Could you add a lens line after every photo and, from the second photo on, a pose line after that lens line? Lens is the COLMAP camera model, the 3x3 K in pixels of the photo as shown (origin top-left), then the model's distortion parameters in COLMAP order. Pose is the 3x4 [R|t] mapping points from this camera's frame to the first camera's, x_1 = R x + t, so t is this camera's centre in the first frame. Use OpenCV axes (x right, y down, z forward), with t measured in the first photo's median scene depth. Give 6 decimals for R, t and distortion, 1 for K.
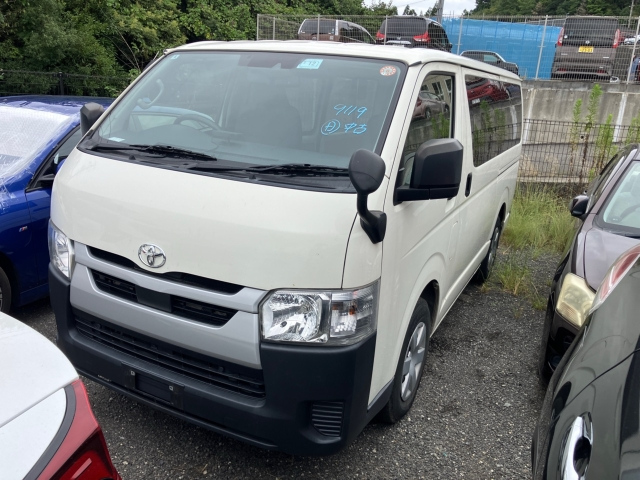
lens RADIAL K [[529.2, 0, 320.1], [0, 529.2, 246.6], [0, 0, 1]] dist [-0.003023, 0.003342]
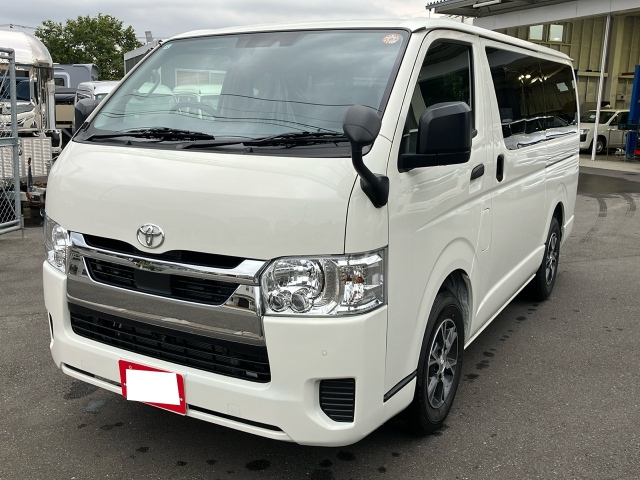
lens RADIAL K [[674.8, 0, 318.5], [0, 674.8, 237.1], [0, 0, 1]] dist [0.003325, 0.000000]
pose [[0.997221, -0.042872, -0.060921, 0.063029], [0.036771, 0.994511, -0.097961, 0.150860], [0.064786, 0.095449, 0.993324, -0.203029]]
